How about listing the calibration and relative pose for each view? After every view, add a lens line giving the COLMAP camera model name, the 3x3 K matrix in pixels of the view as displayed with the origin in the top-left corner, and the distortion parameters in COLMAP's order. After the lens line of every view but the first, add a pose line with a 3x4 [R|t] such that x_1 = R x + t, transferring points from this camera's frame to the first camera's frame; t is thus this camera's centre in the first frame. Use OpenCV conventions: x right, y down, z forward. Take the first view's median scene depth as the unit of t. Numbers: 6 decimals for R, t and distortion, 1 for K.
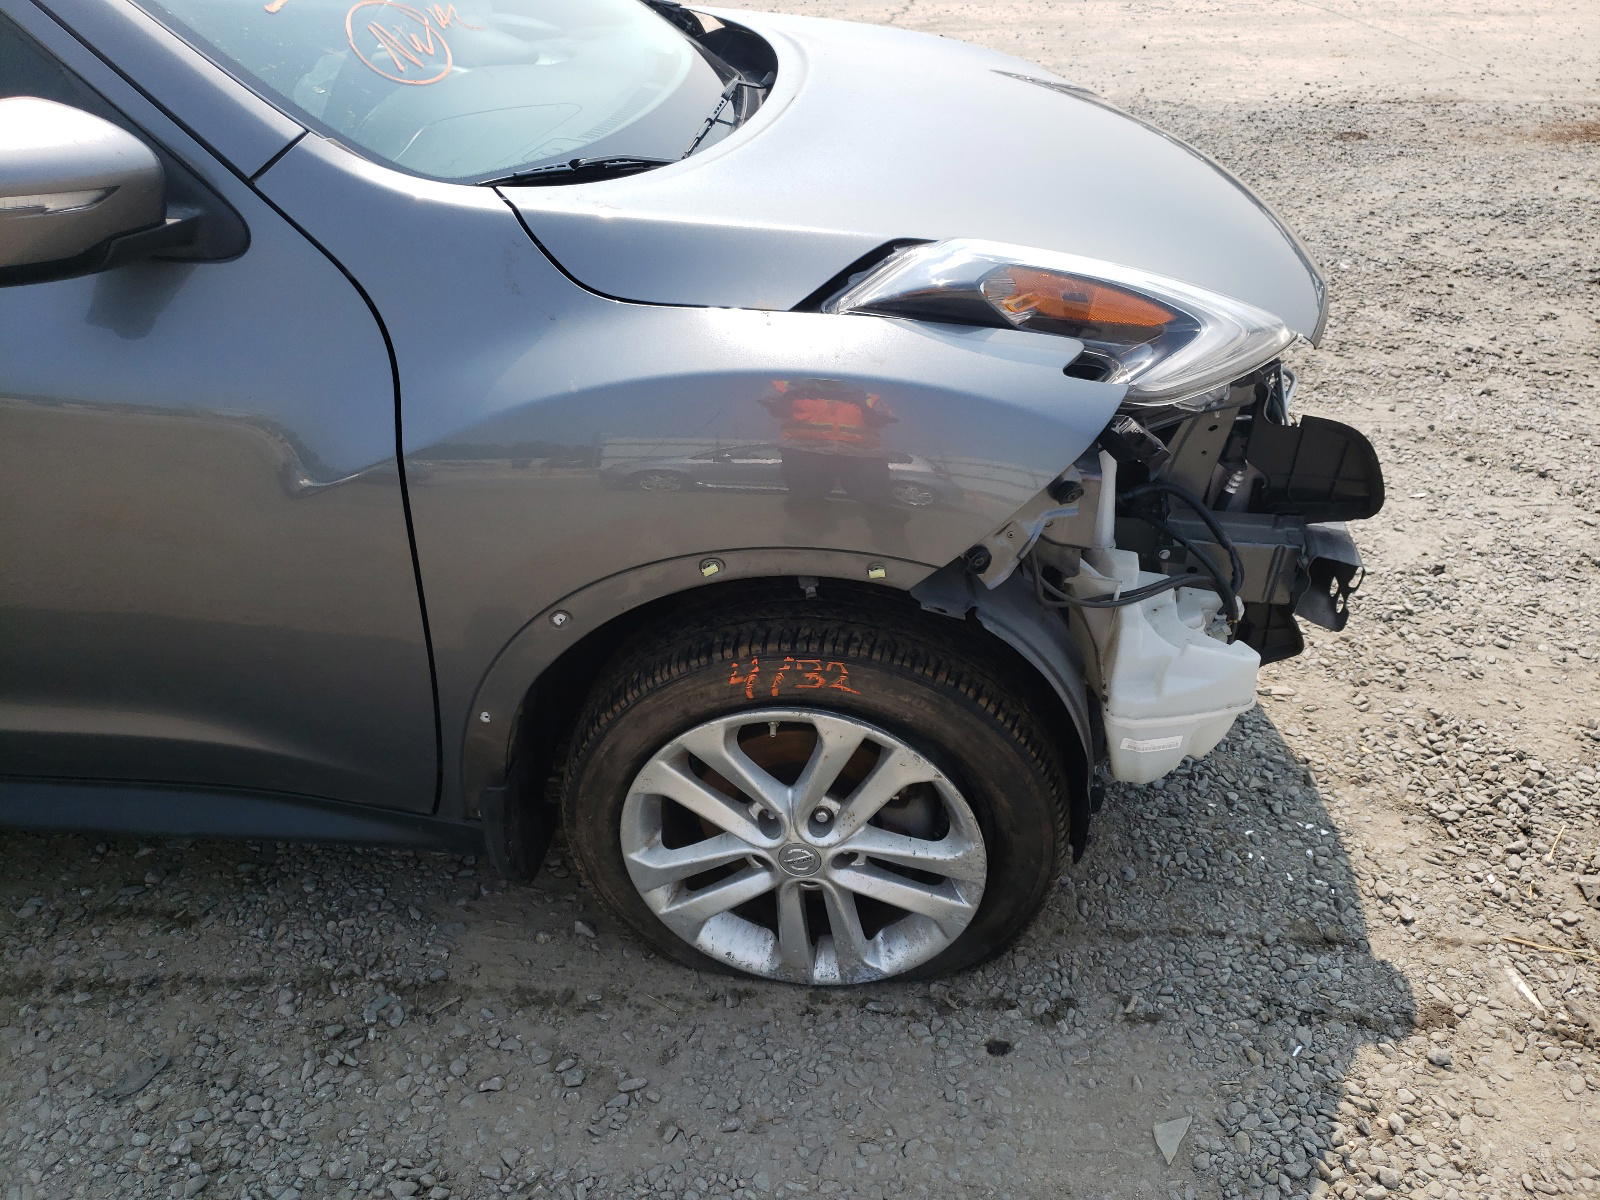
lens RADIAL K [[1238.6, 0, 795.7], [0, 1238.6, 597.4], [0, 0, 1]] dist [-0.004748, -0.001648]
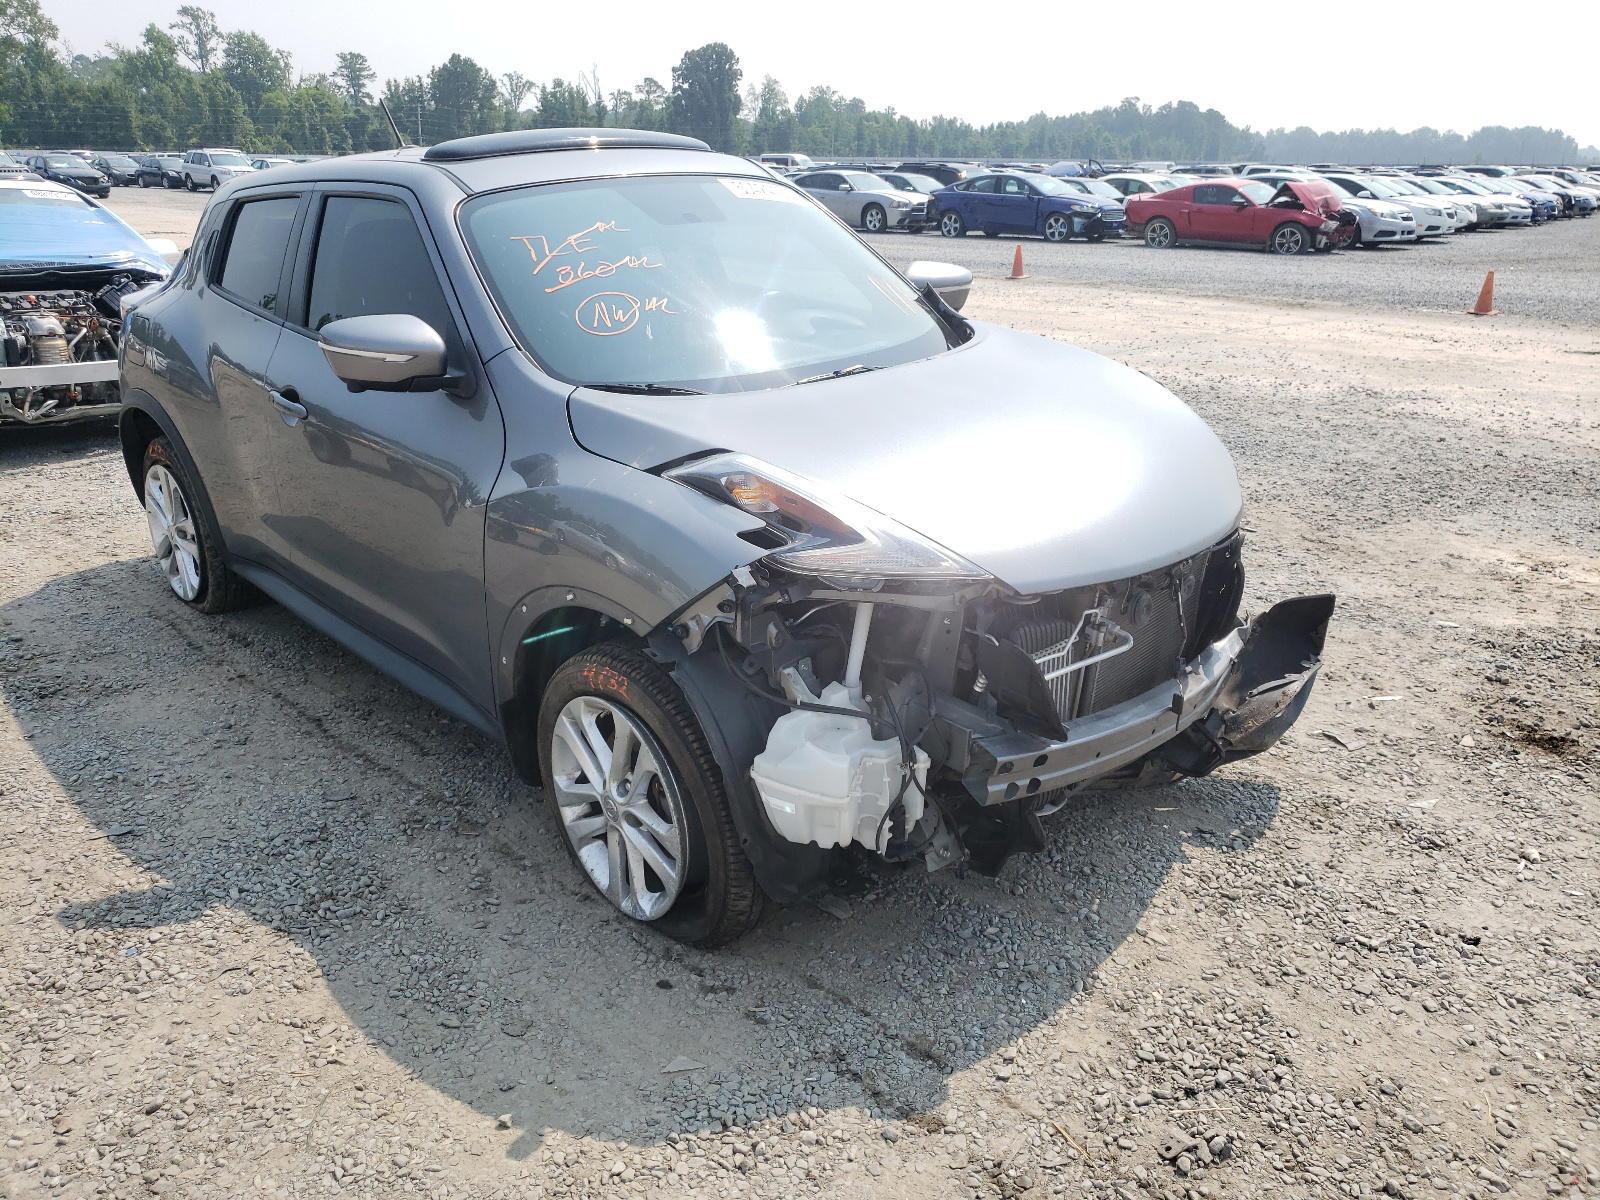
lens RADIAL K [[1238.6, 0, 795.7], [0, 1238.6, 597.4], [0, 0, 1]] dist [-0.004748, -0.001648]
pose [[0.753798, 0.243742, -0.610228, 1.112073], [-0.368176, 0.925864, -0.084981, 0.009001], [0.544275, 0.288730, 0.787655, -0.205646]]
